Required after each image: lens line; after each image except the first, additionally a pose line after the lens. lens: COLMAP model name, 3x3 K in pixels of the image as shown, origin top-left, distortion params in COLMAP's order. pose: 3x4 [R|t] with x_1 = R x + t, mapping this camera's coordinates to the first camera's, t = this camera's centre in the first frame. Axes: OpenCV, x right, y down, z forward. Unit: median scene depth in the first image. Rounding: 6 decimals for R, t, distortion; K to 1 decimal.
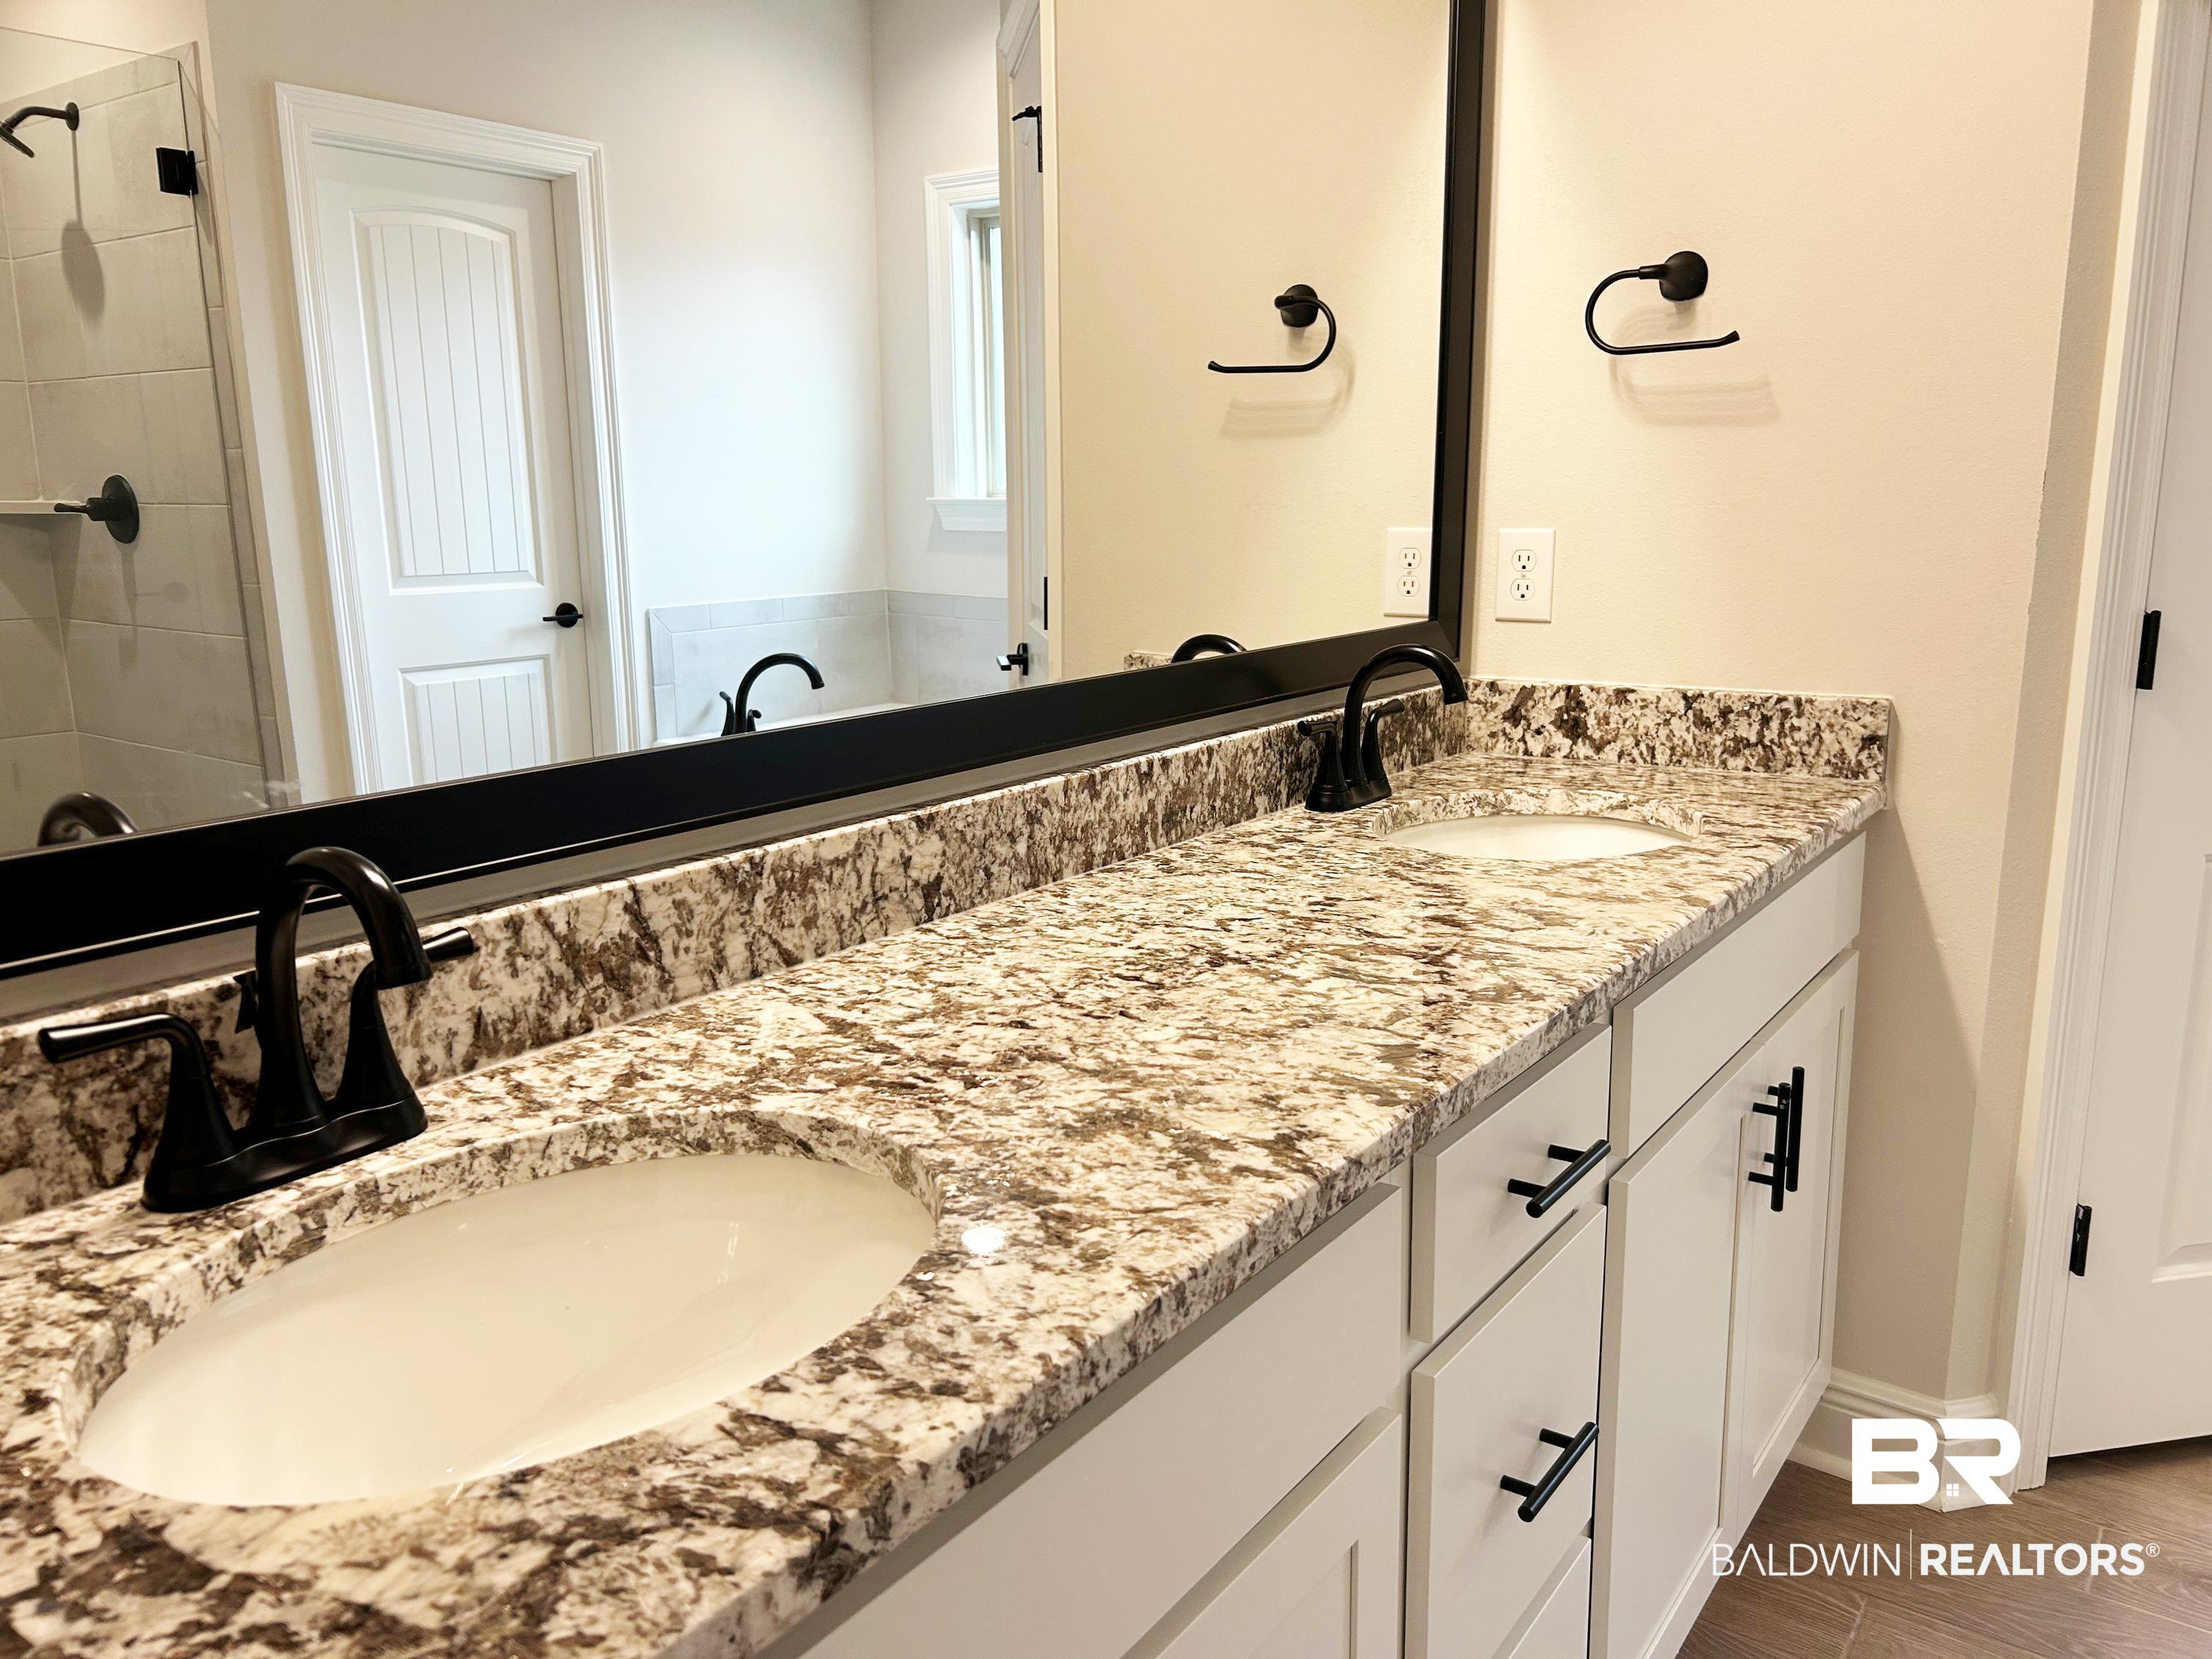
lens RADIAL K [[1666.7, 0, 1105.2], [0, 1666.7, 761.2], [0, 0, 1]] dist [0.059103, -0.165383]
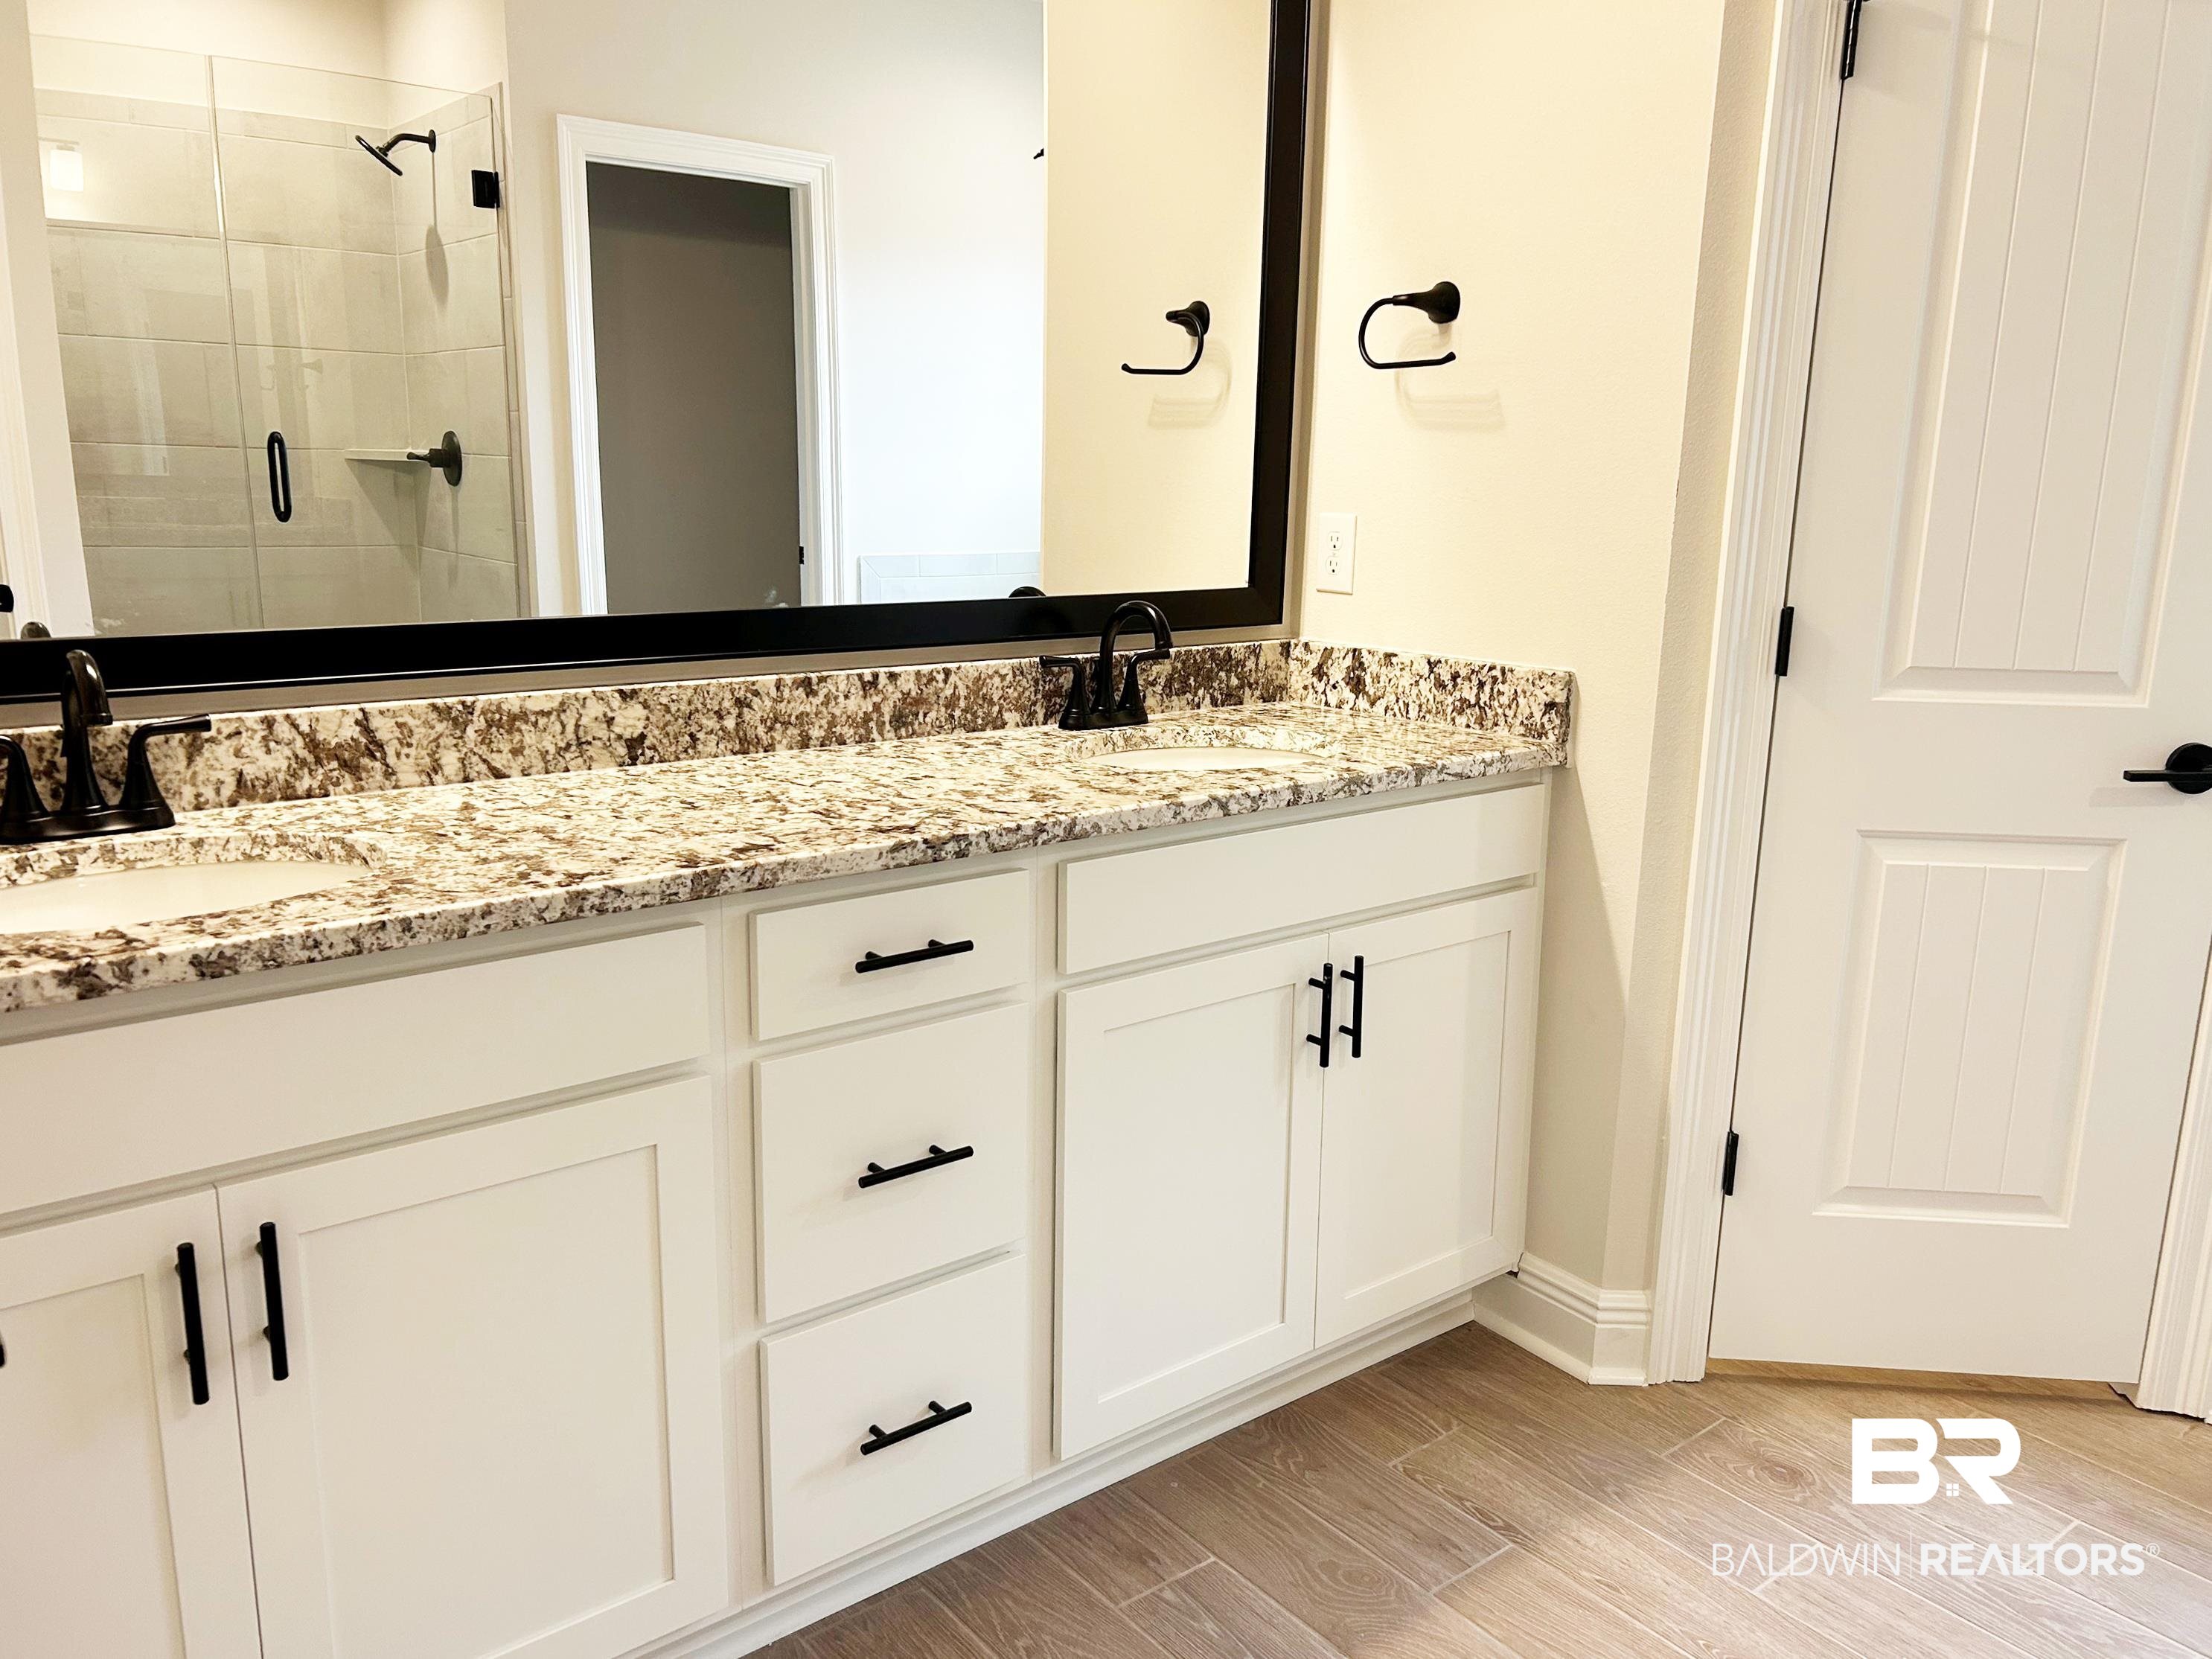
lens RADIAL K [[1680.7, 0, 1164.8], [0, 1680.7, 792.1], [0, 0, 1]] dist [-0.028348, -0.001742]
pose [[0.969095, 0.079974, -0.233364, 0.673390], [-0.072948, 0.996588, 0.038600, 0.030767], [0.235655, -0.020384, 0.971623, -0.282836]]
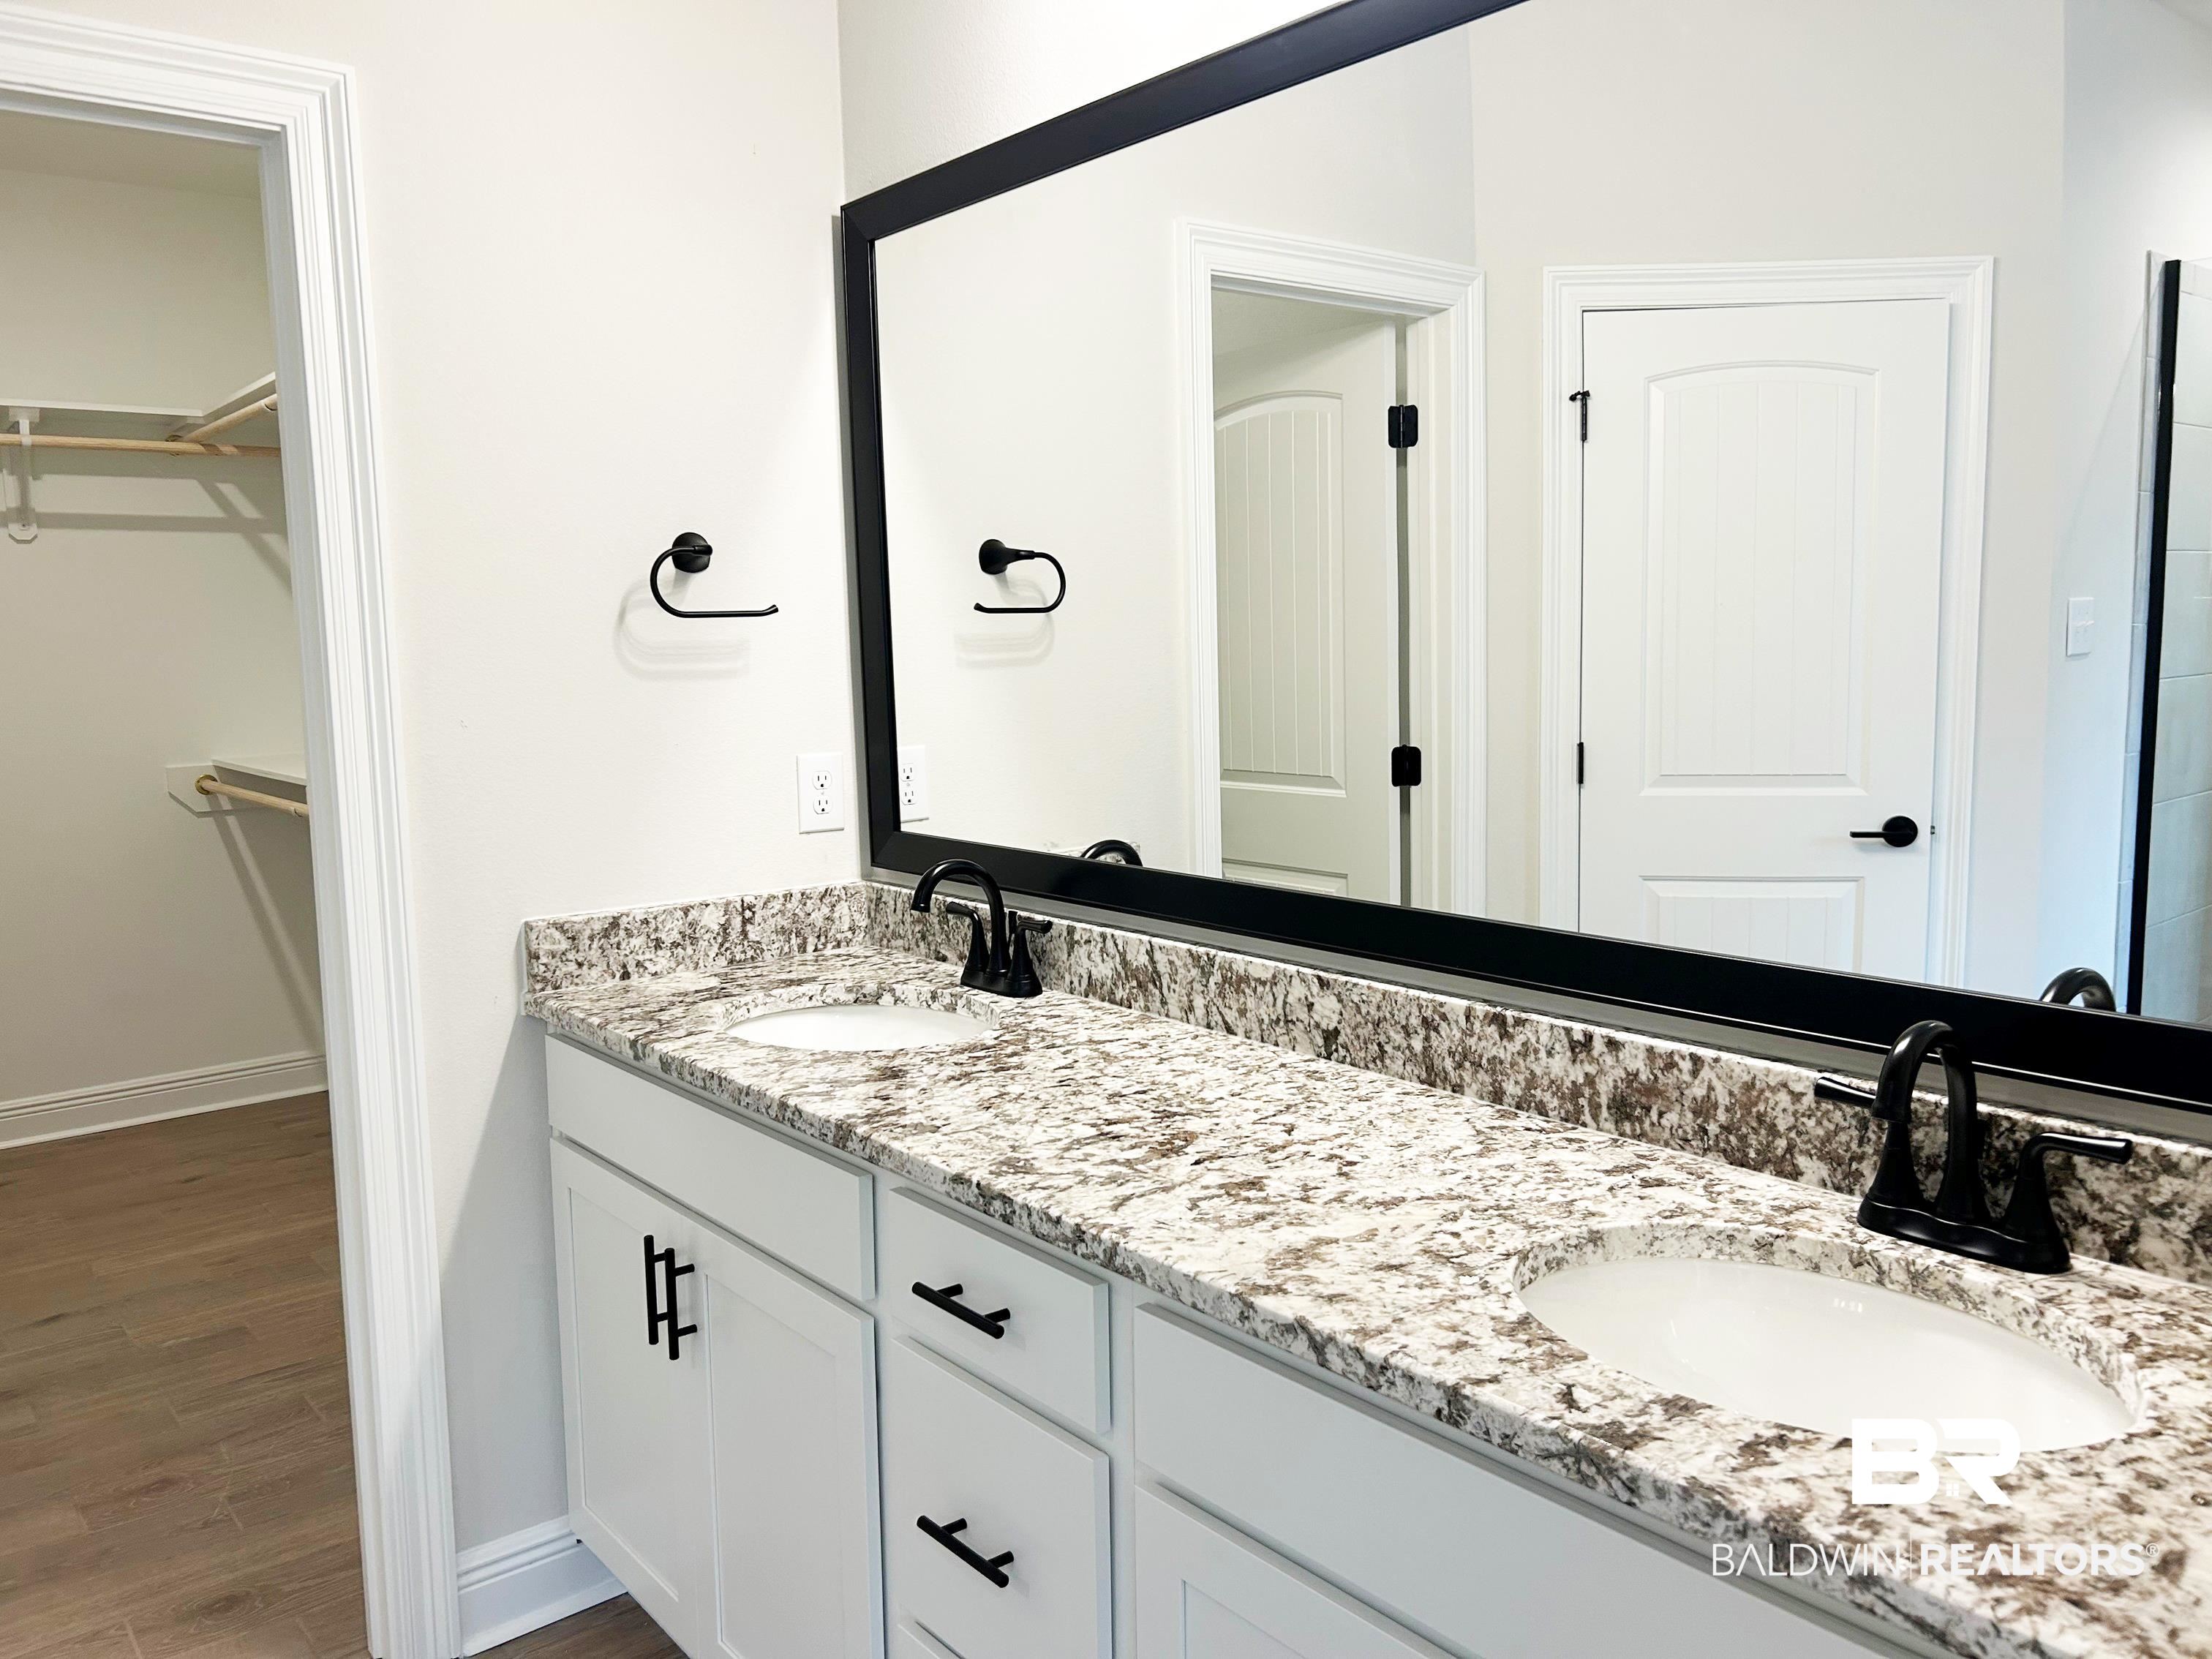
lens RADIAL K [[1679.1, 0, 1108.9], [0, 1679.1, 822.3], [0, 0, 1]] dist [0.046914, -0.056416]
pose [[-0.264113, 0.125700, -0.956265, 1.187771], [-0.135511, 0.976800, 0.165827, -0.283577], [0.954925, 0.173381, -0.240952, 1.129811]]
